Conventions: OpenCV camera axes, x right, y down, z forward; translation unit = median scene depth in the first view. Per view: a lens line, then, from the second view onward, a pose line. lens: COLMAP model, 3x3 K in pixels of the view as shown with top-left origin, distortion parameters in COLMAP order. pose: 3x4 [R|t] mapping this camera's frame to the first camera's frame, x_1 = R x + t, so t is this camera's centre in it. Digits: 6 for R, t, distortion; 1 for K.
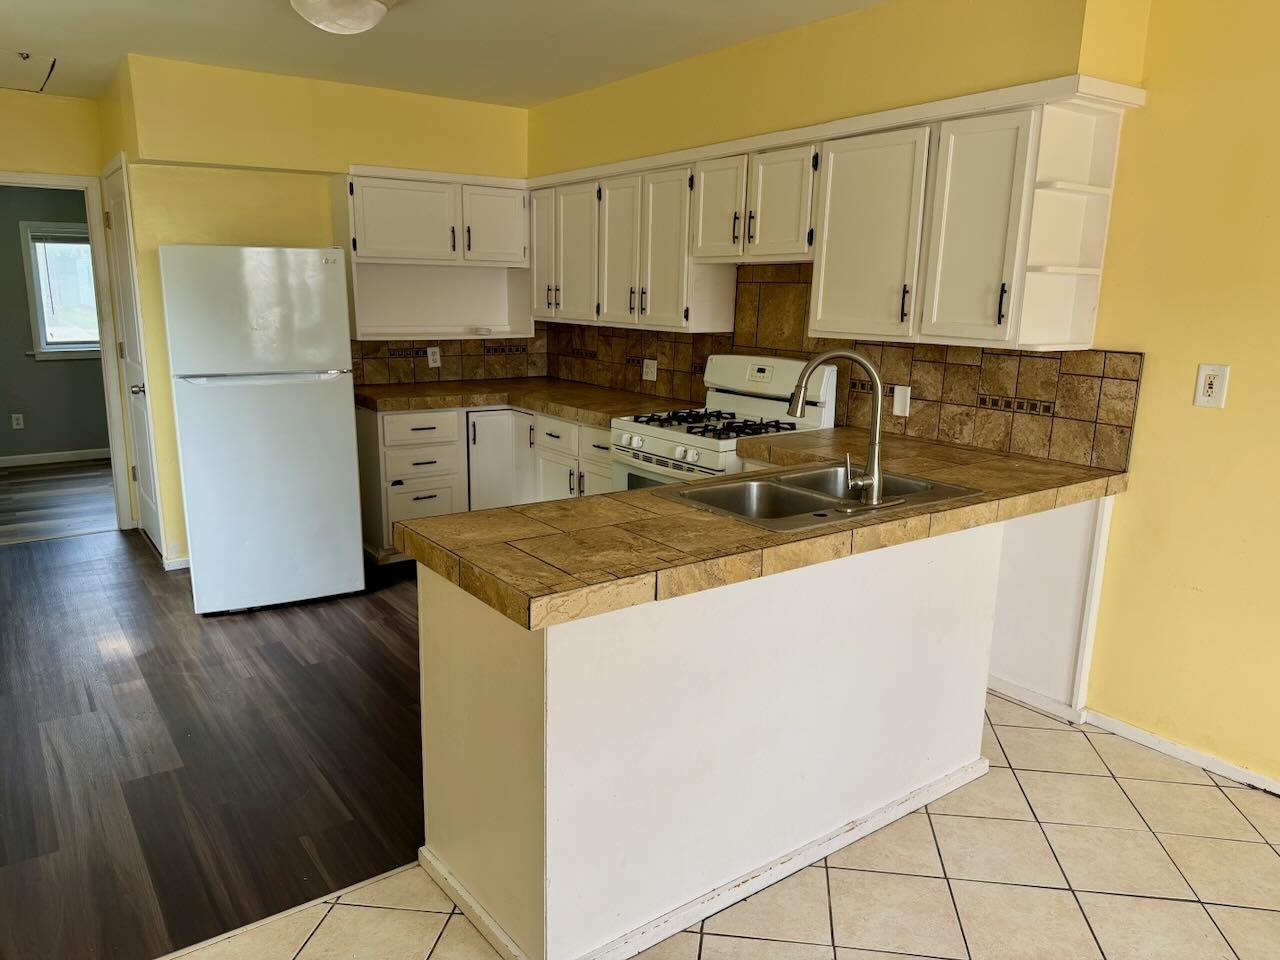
lens RADIAL K [[917.8, 0, 639.4], [0, 917.8, 480.3], [0, 0, 1]] dist [0.006980, -0.003730]
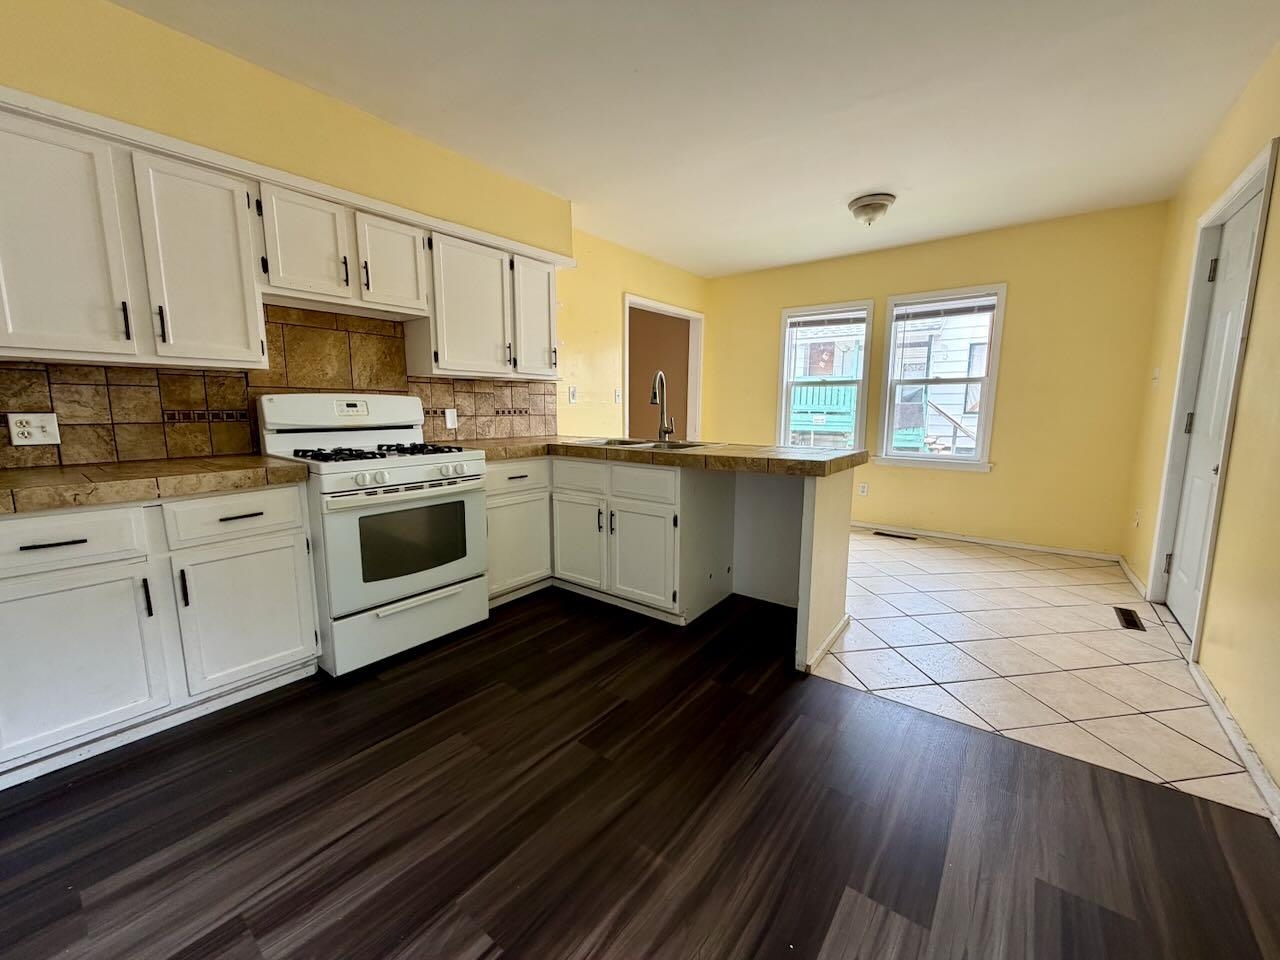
lens RADIAL K [[511.7, 0, 636.3], [0, 511.7, 477.6], [0, 0, 1]] dist [0.000609, -0.000118]
pose [[-0.271025, -0.145219, 0.951555, -0.650723], [0.193487, 0.960158, 0.201641, -0.107650], [-0.942925, 0.238764, -0.232129, 0.959154]]
